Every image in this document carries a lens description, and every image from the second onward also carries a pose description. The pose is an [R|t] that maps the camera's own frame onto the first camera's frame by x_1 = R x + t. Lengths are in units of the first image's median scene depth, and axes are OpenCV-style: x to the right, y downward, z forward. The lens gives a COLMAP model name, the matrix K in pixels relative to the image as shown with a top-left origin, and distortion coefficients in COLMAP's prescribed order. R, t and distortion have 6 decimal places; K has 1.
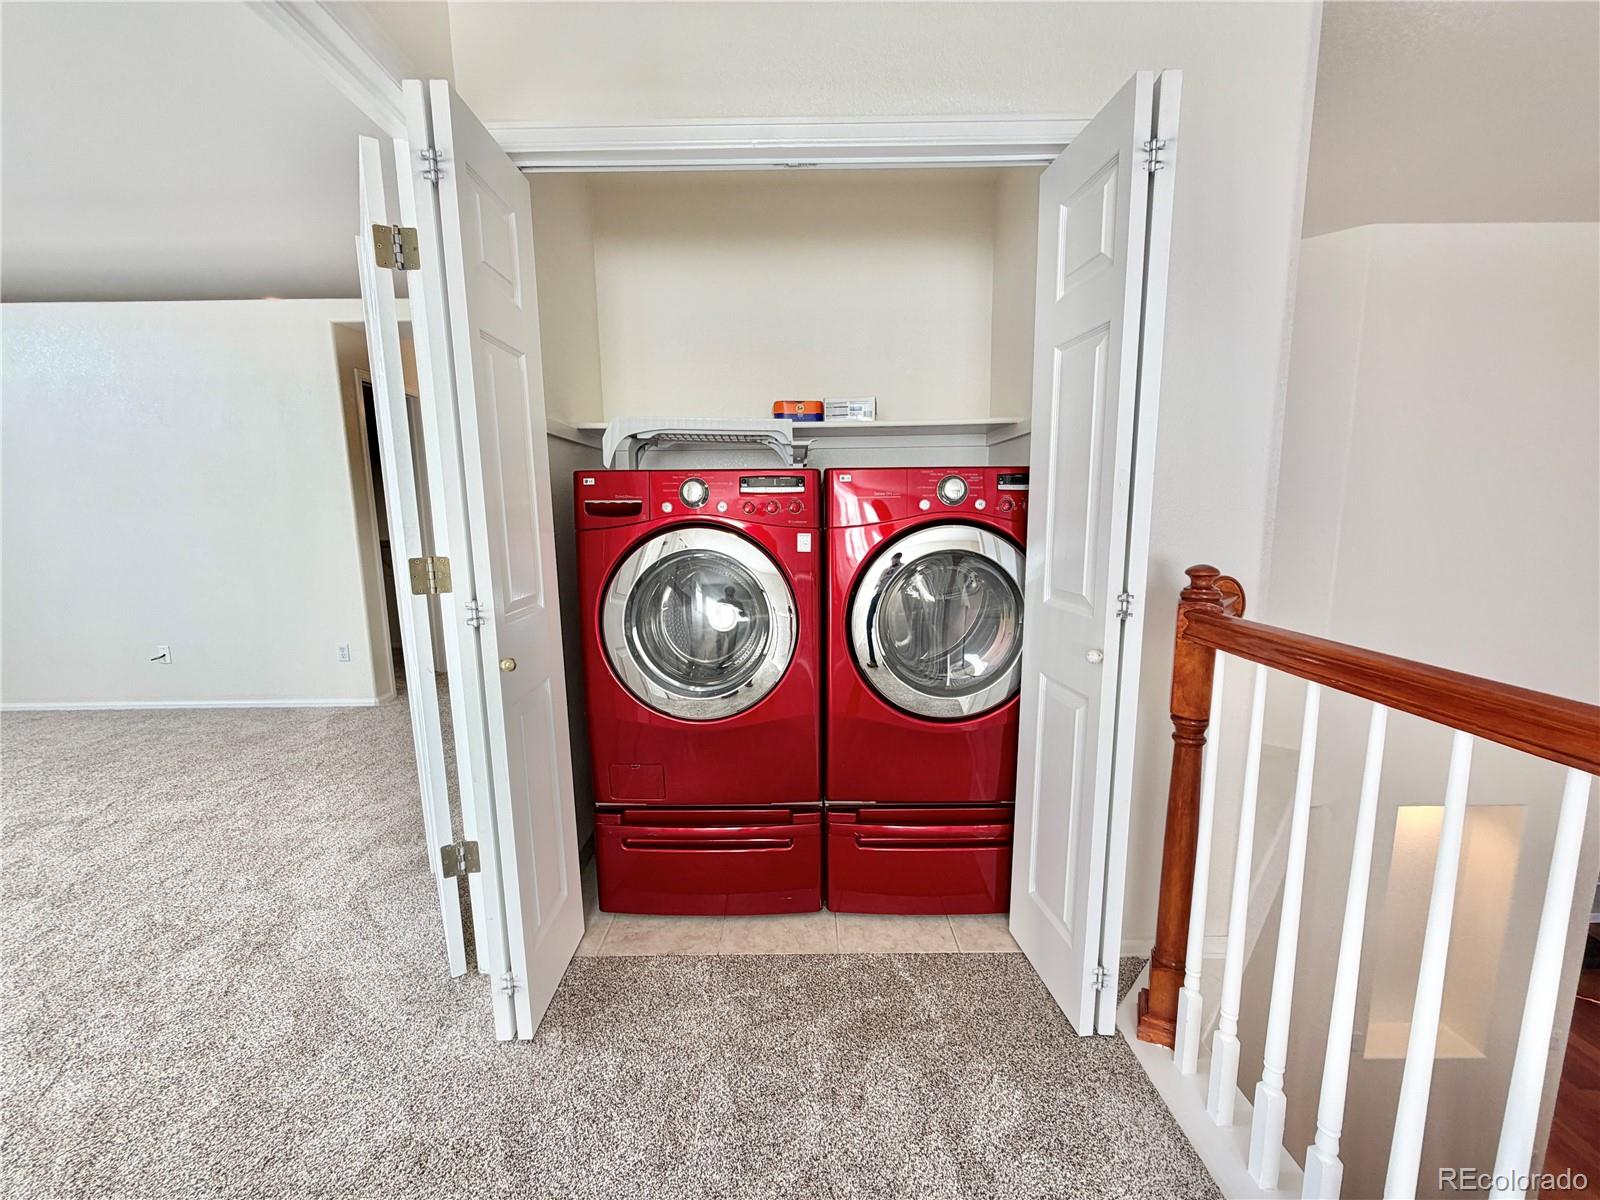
lens RADIAL K [[637.4, 0, 797.2], [0, 637.4, 606.7], [0, 0, 1]] dist [0.001459, 0.000089]
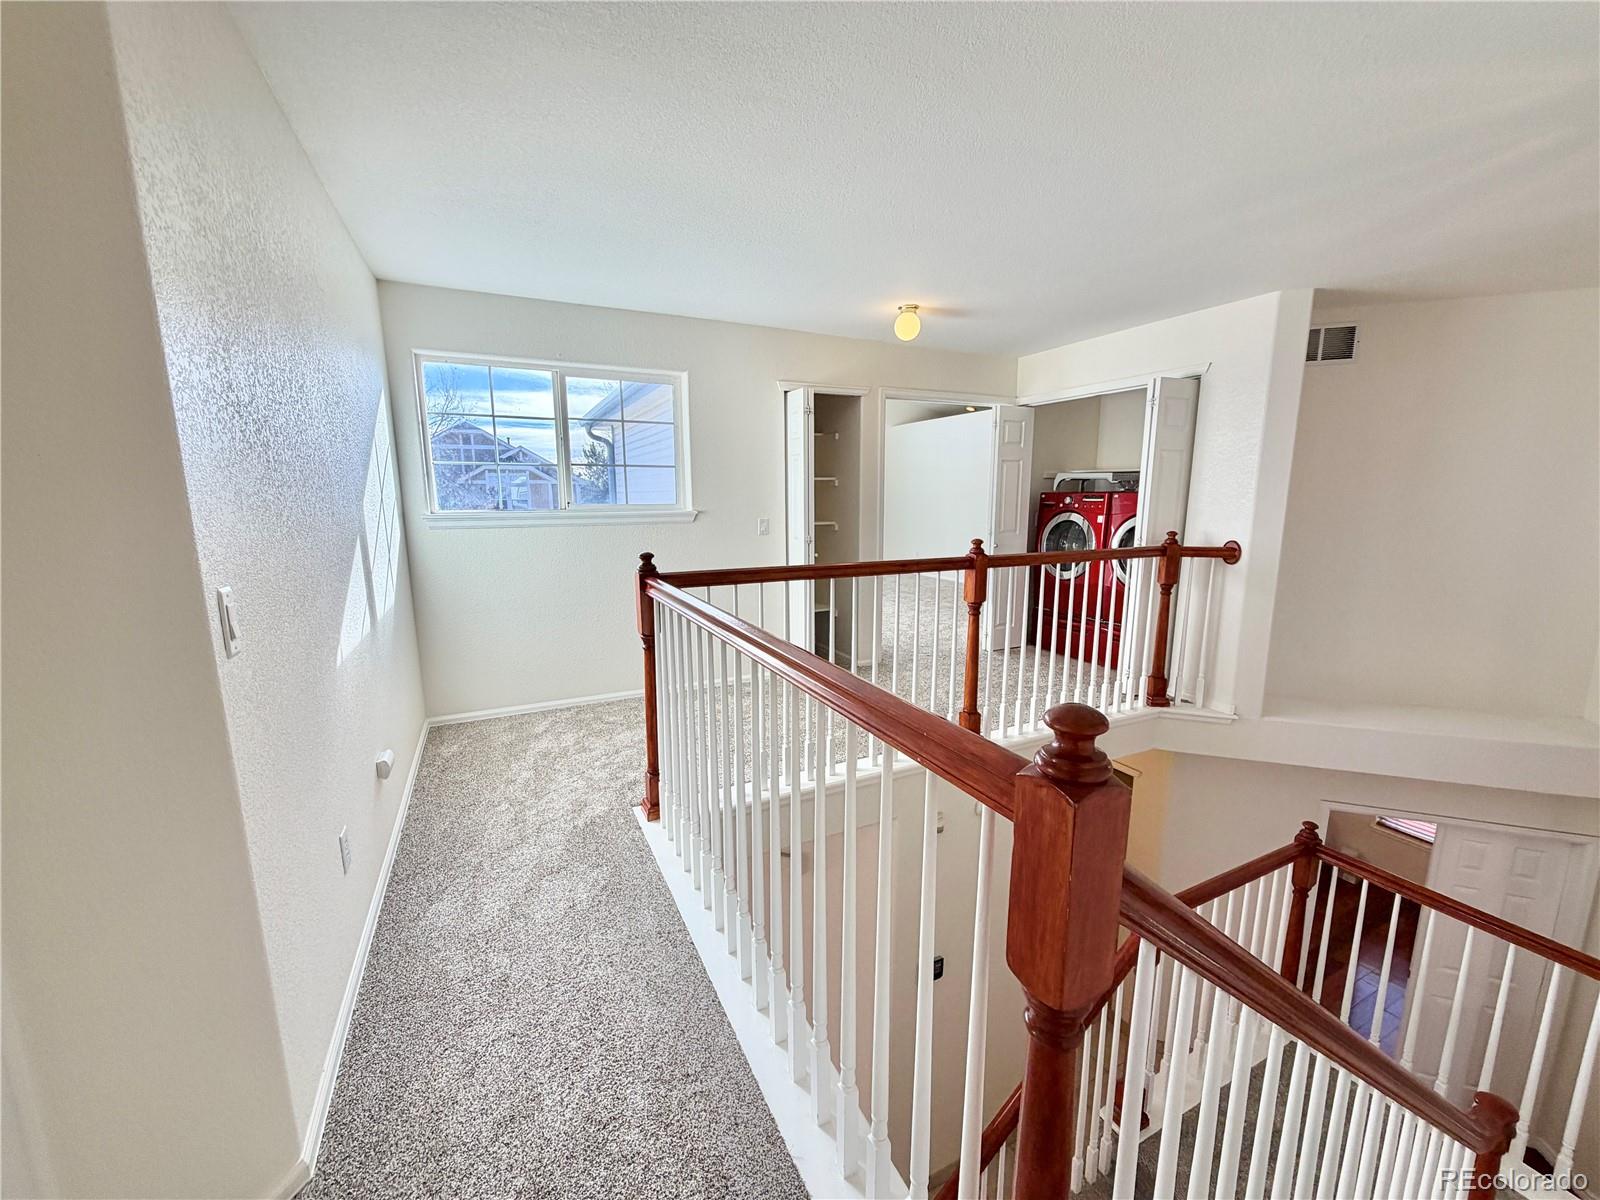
lens RADIAL K [[637.4, 0, 798.8], [0, 637.4, 601.1], [0, 0, 1]] dist [0.001459, 0.000089]
pose [[0.442821, 0.167775, -0.880773, 1.962393], [-0.144949, 0.982811, 0.114337, 0.125466], [0.884816, 0.077036, 0.459528, -1.439750]]
